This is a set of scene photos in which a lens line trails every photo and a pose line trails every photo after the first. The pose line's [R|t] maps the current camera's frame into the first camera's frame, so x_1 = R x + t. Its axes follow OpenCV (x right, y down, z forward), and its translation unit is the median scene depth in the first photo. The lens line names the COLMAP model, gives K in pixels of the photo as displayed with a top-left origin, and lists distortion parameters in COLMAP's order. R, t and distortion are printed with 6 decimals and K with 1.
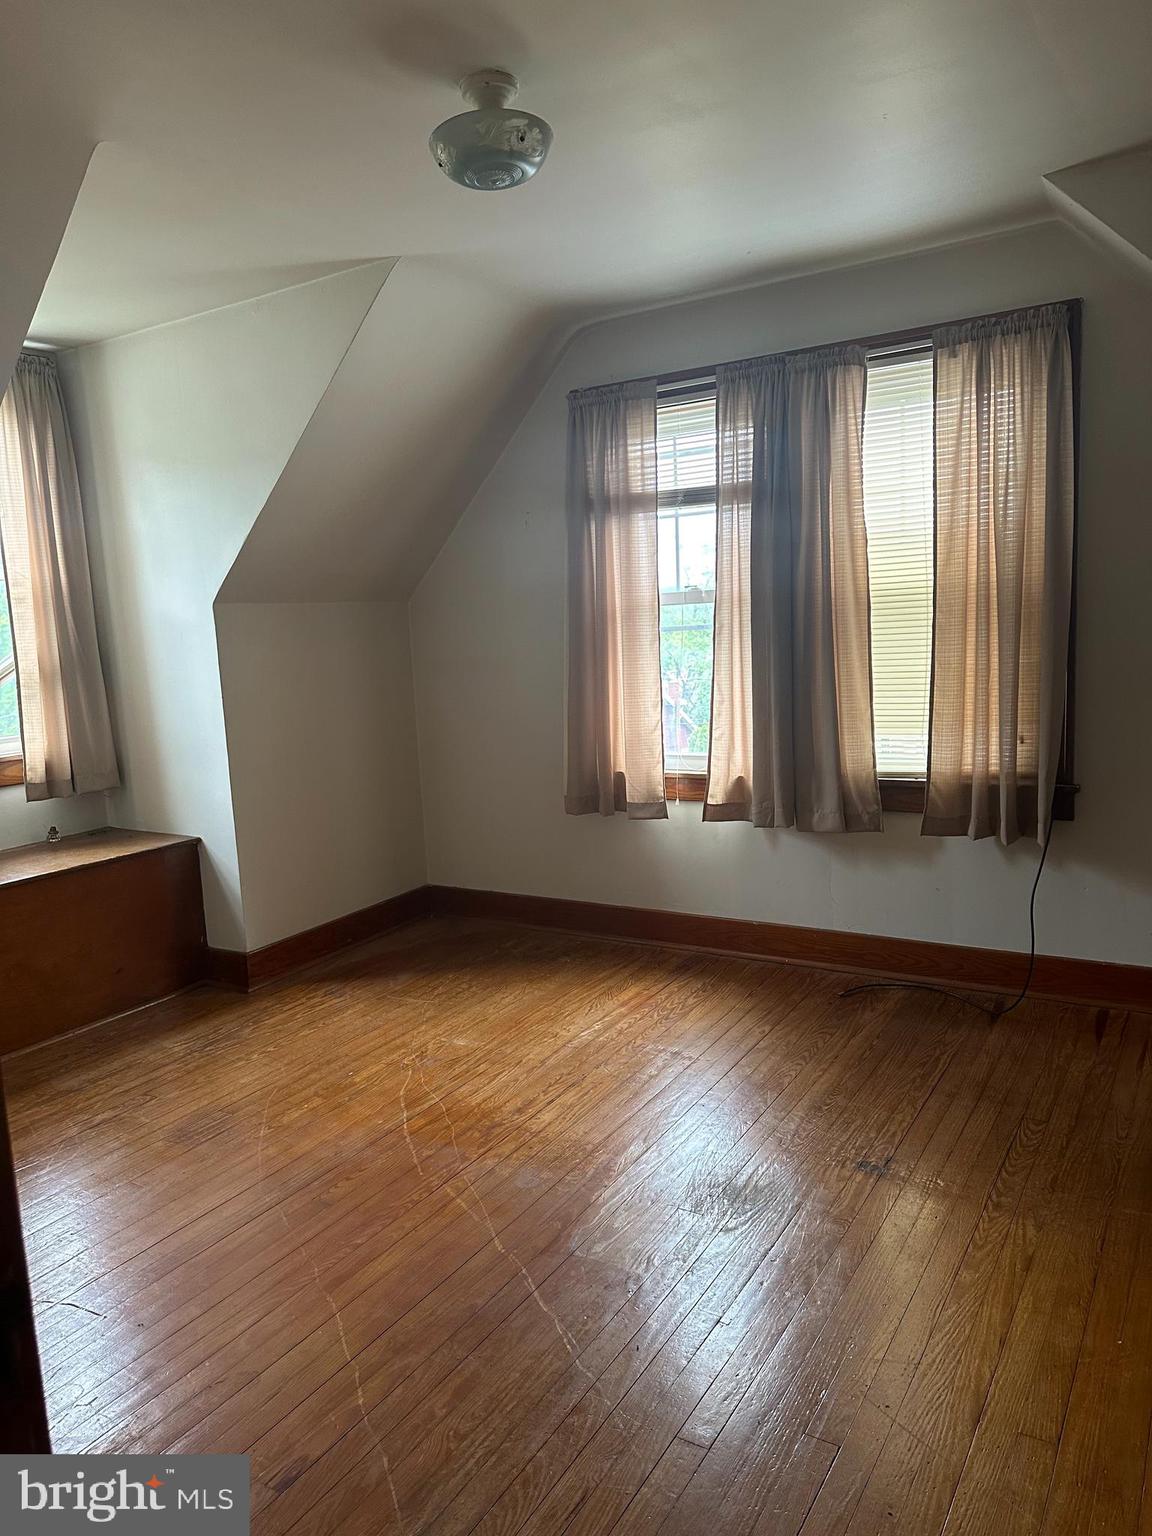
lens RADIAL K [[1075.8, 0, 578.1], [0, 1075.8, 795.9], [0, 0, 1]] dist [0.101642, -0.146384]
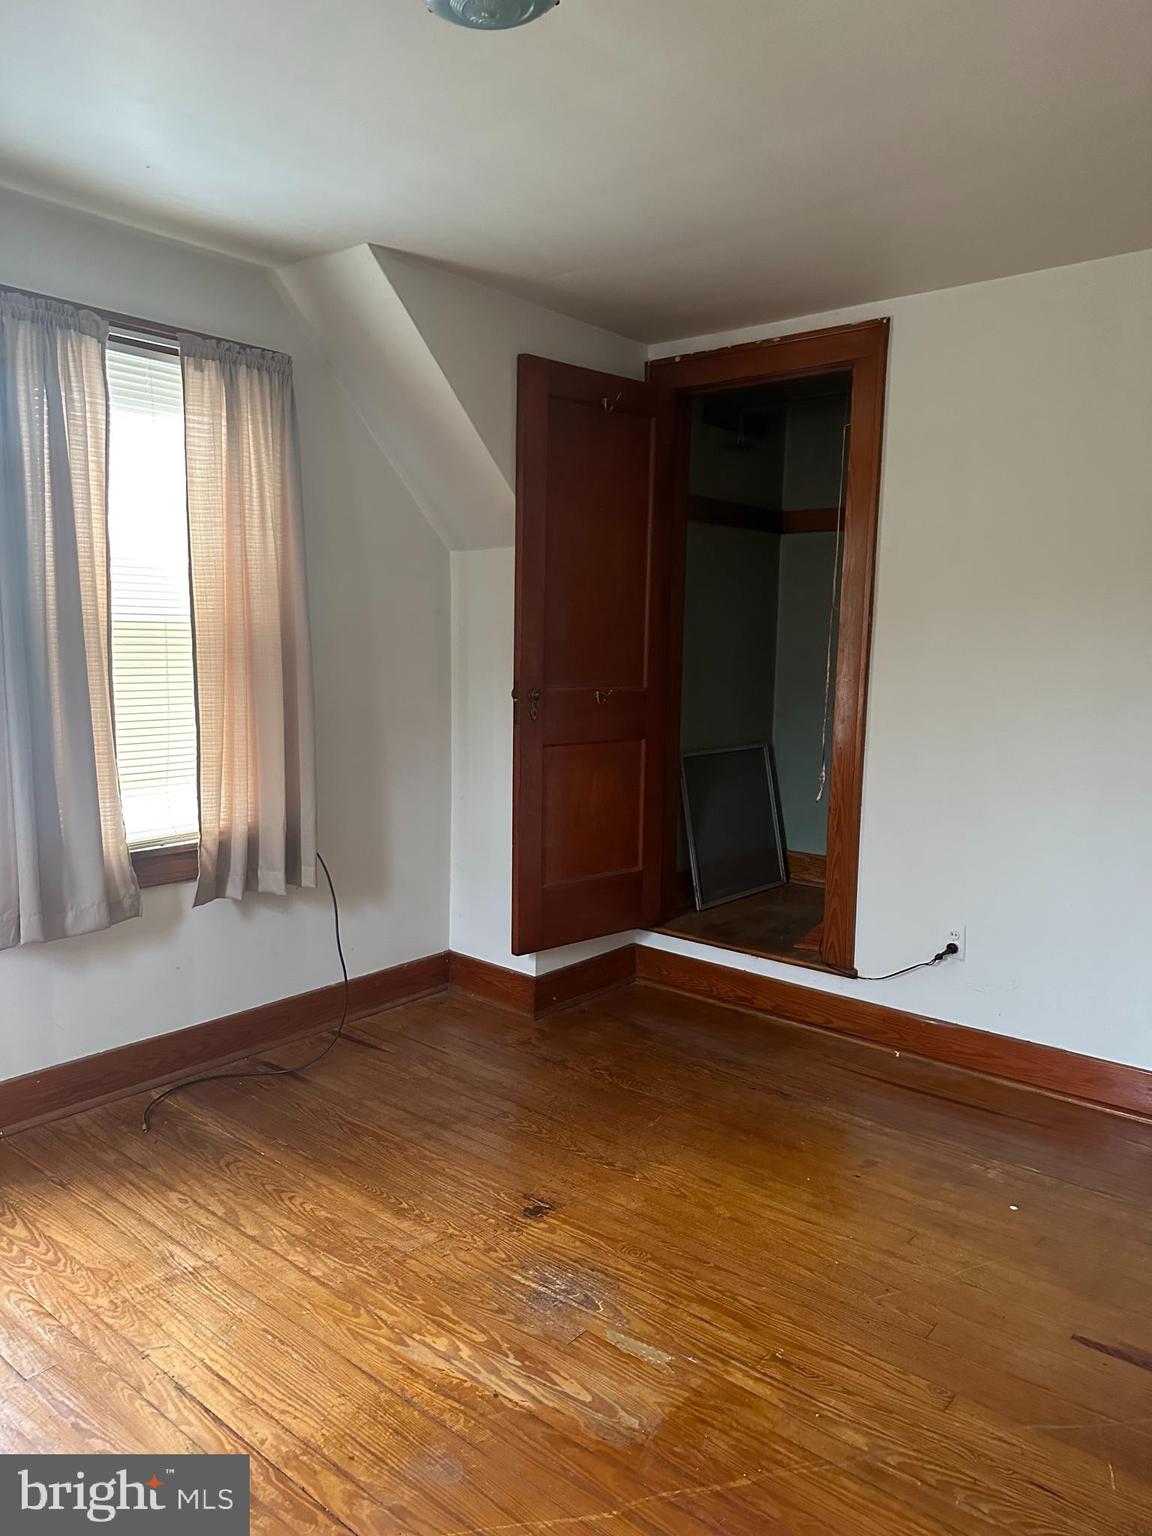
lens RADIAL K [[1088.5, 0, 574.8], [0, 1088.5, 793.3], [0, 0, 1]] dist [0.091648, -0.122587]
pose [[0.134212, -0.093724, 0.986511, -0.500045], [0.133086, 0.988203, 0.075779, -0.079840], [-0.981975, 0.121120, 0.145102, 0.559130]]
